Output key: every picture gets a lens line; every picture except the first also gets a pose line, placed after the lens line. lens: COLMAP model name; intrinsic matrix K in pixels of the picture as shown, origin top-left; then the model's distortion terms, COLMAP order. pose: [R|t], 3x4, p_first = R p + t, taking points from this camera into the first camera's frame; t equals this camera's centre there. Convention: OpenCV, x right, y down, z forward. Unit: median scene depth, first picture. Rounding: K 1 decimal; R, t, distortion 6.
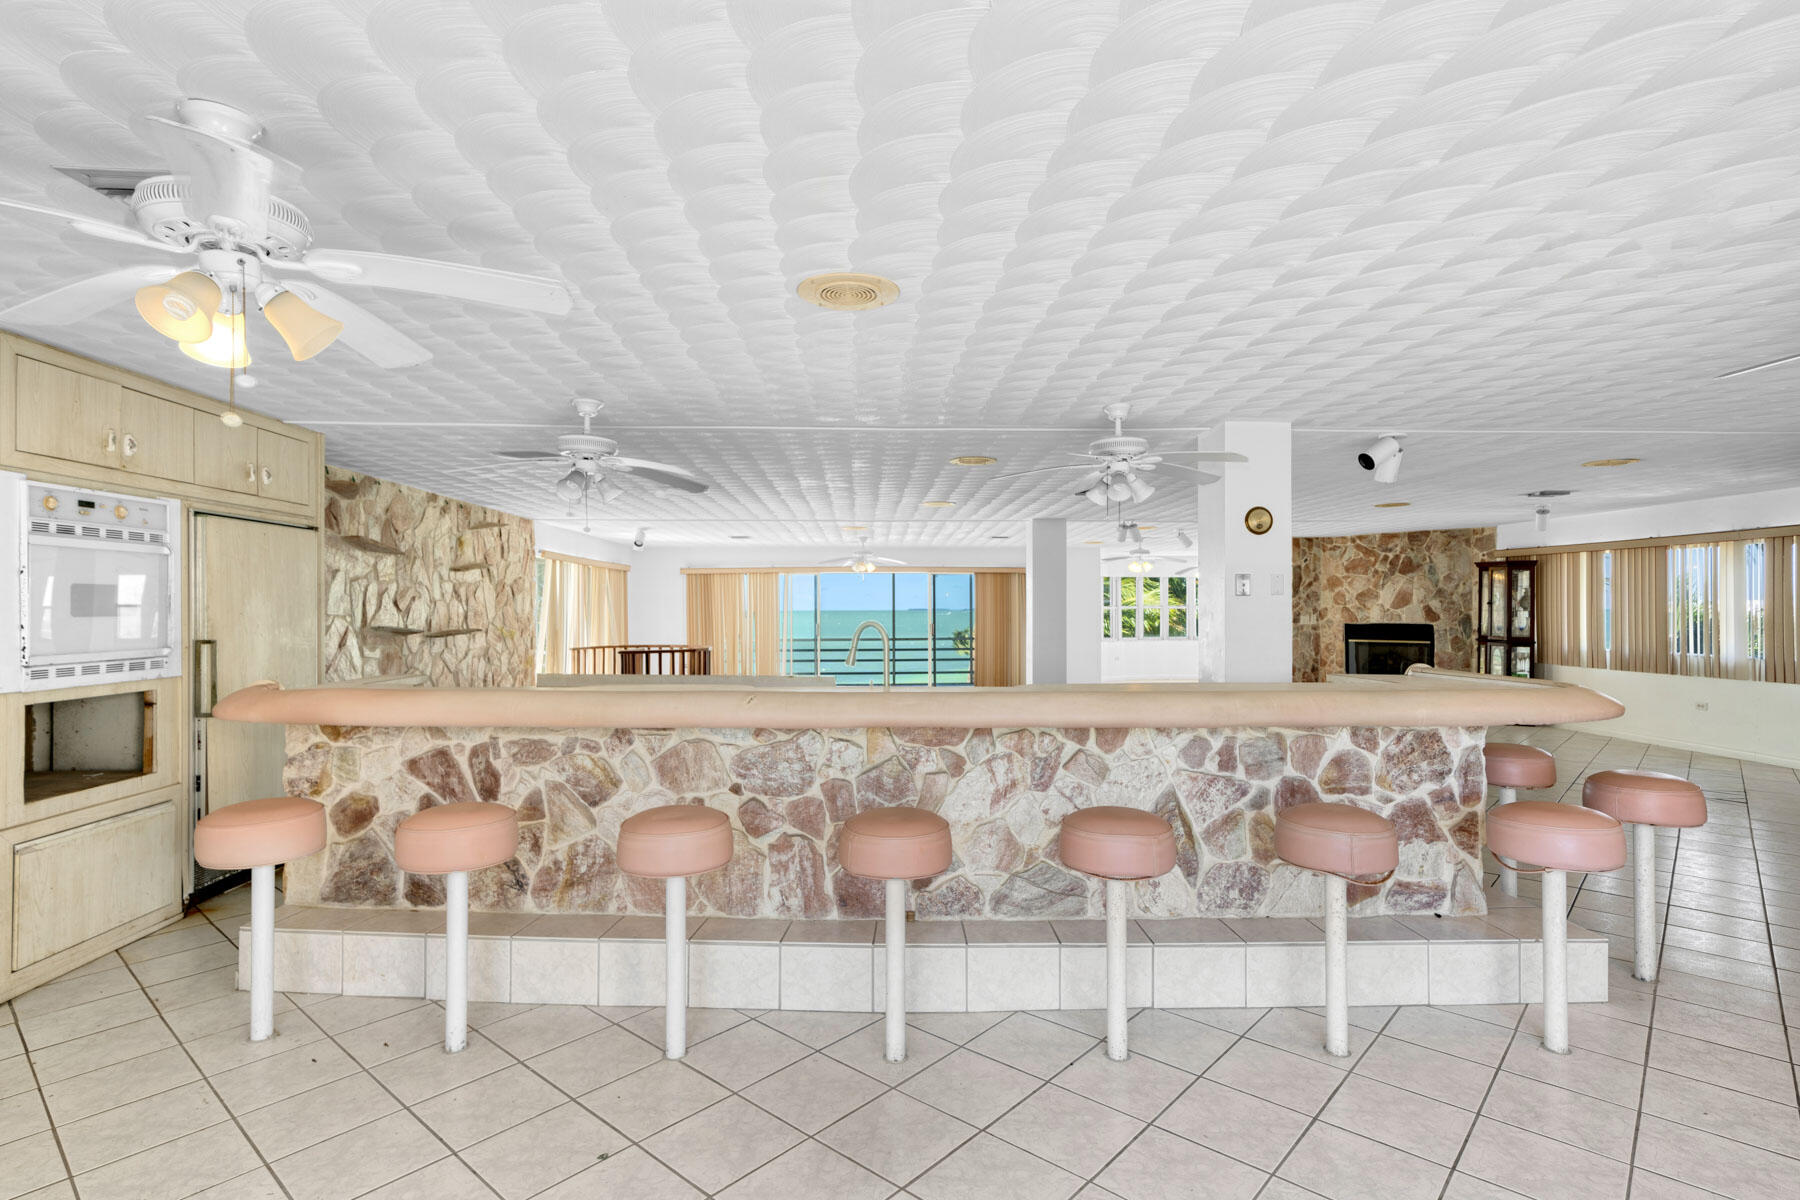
lens RADIAL K [[893.5, 0, 902.7], [0, 893.5, 598.6], [0, 0, 1]] dist [0.001742, 0.000005]
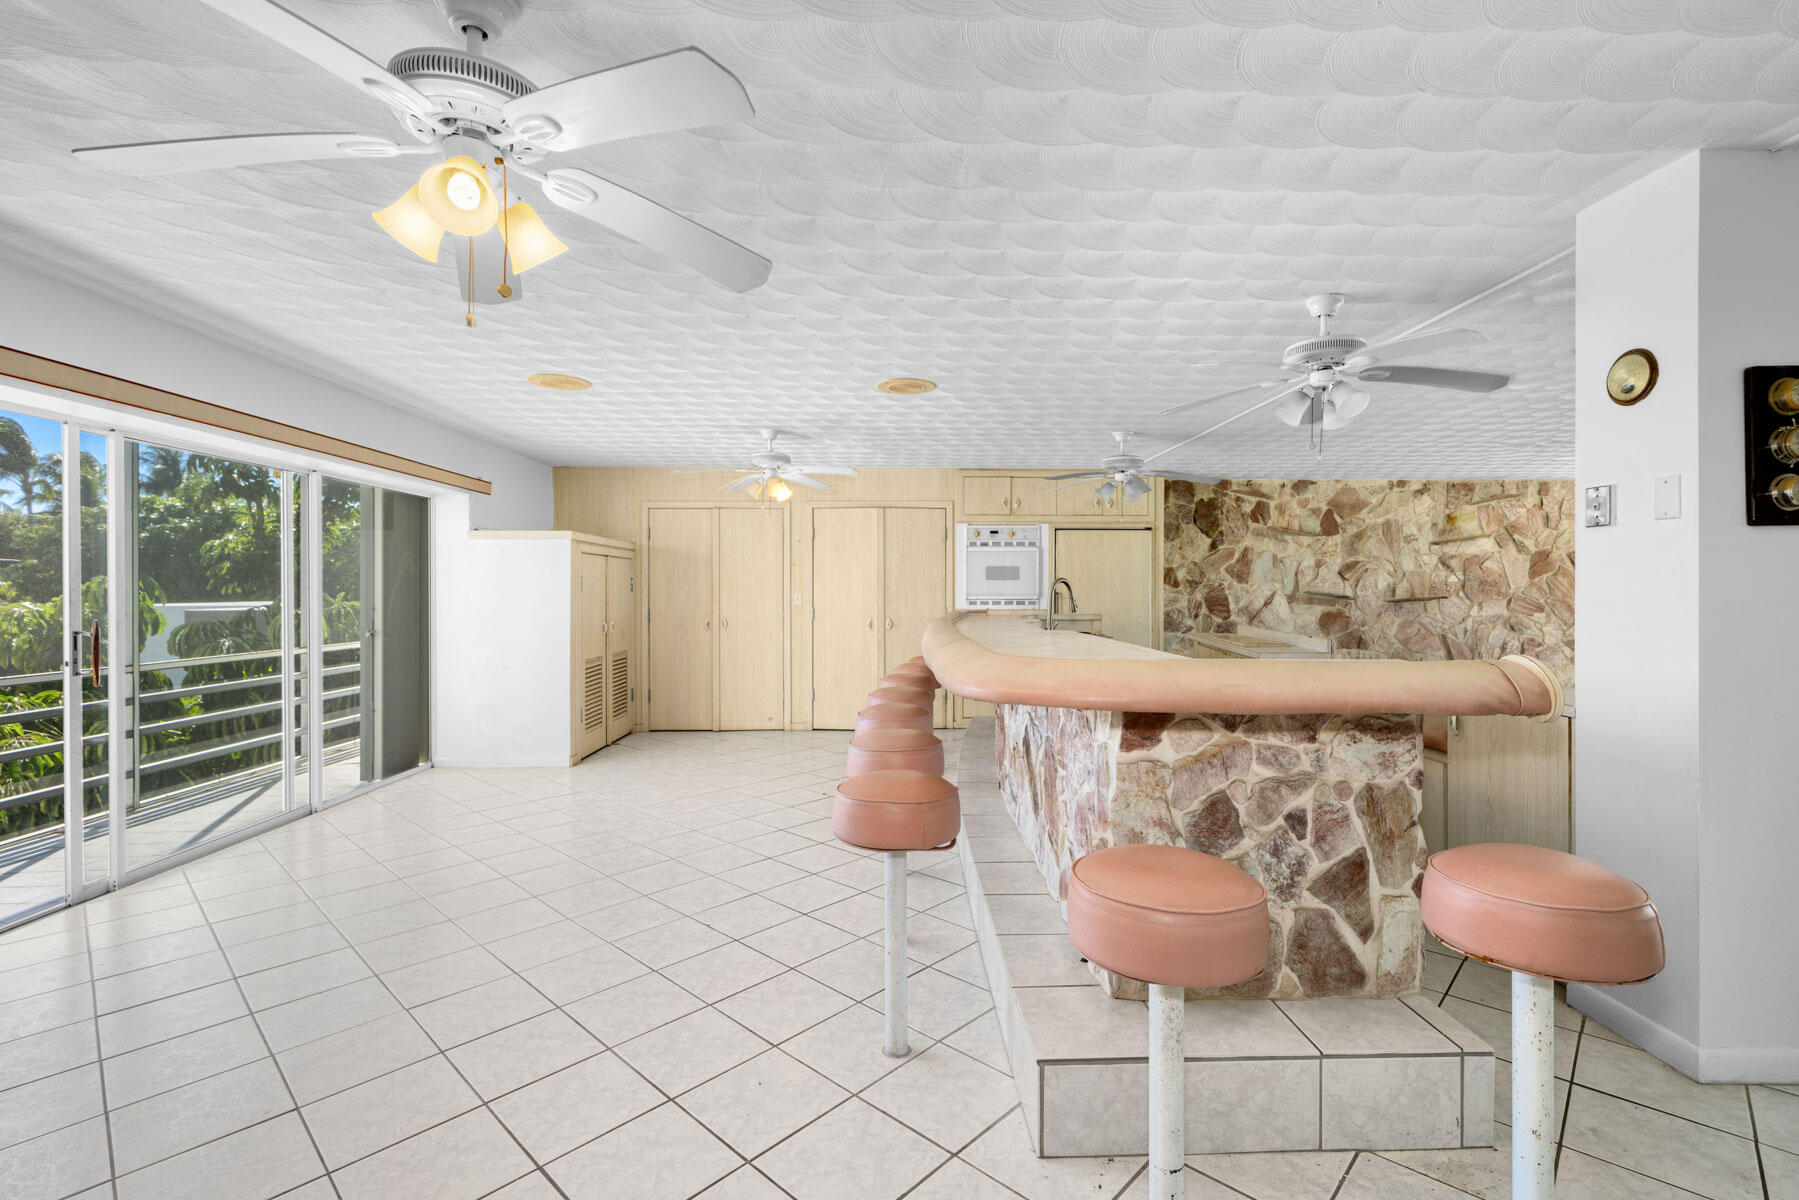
lens RADIAL K [[803.4, 0, 896.0], [0, 803.4, 593.7], [0, 0, 1]] dist [-0.003348, -0.000203]
pose [[-0.038780, 0.007247, -0.999221, 0.580306], [0.008869, 0.999937, 0.006908, 0.018765], [0.999208, -0.008594, -0.038842, 0.395189]]
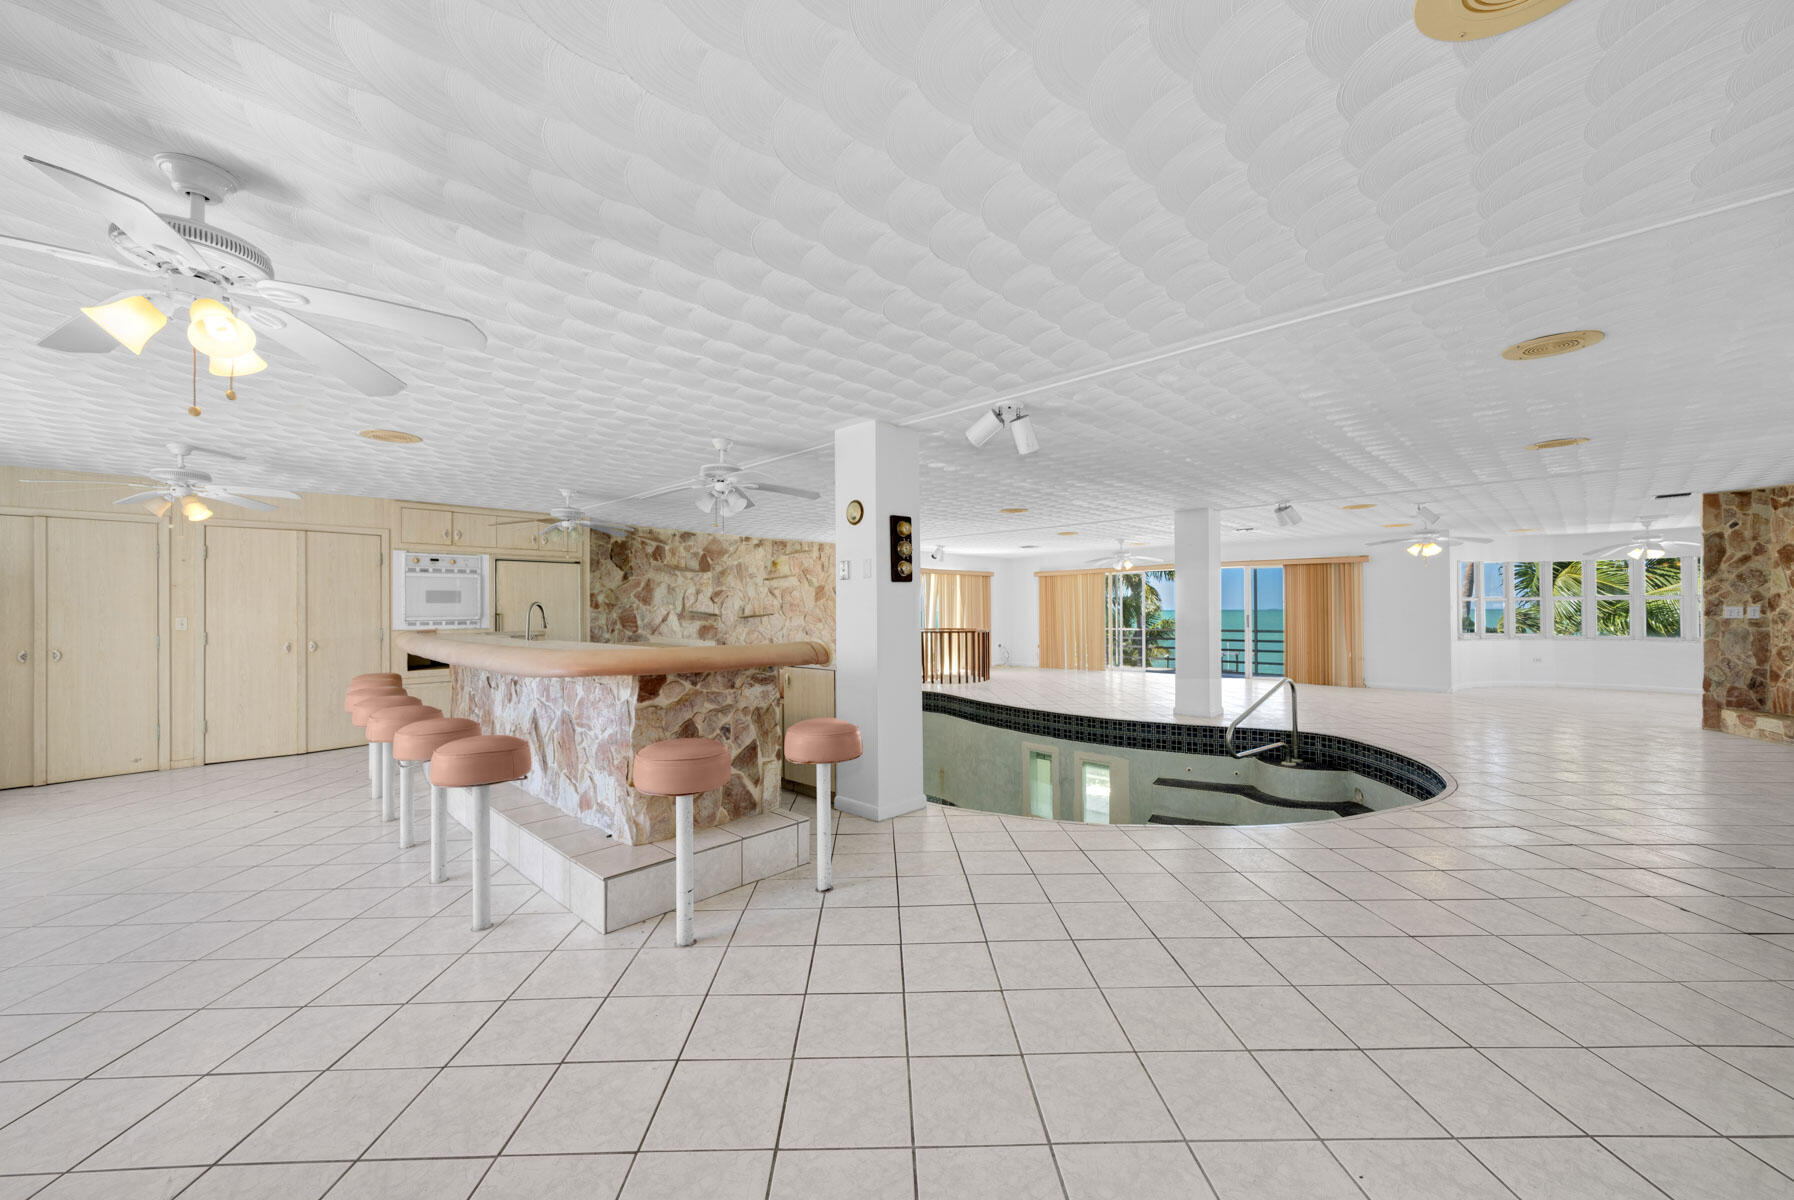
lens RADIAL K [[693.7, 0, 892.6], [0, 693.7, 603.1], [0, 0, 1]] dist [-0.000325, 0.000062]
pose [[0.677768, -0.007861, -0.735234, 0.712527], [0.011479, 0.999934, -0.000109, 0.017298], [0.735187, -0.008366, 0.677813, 0.292667]]
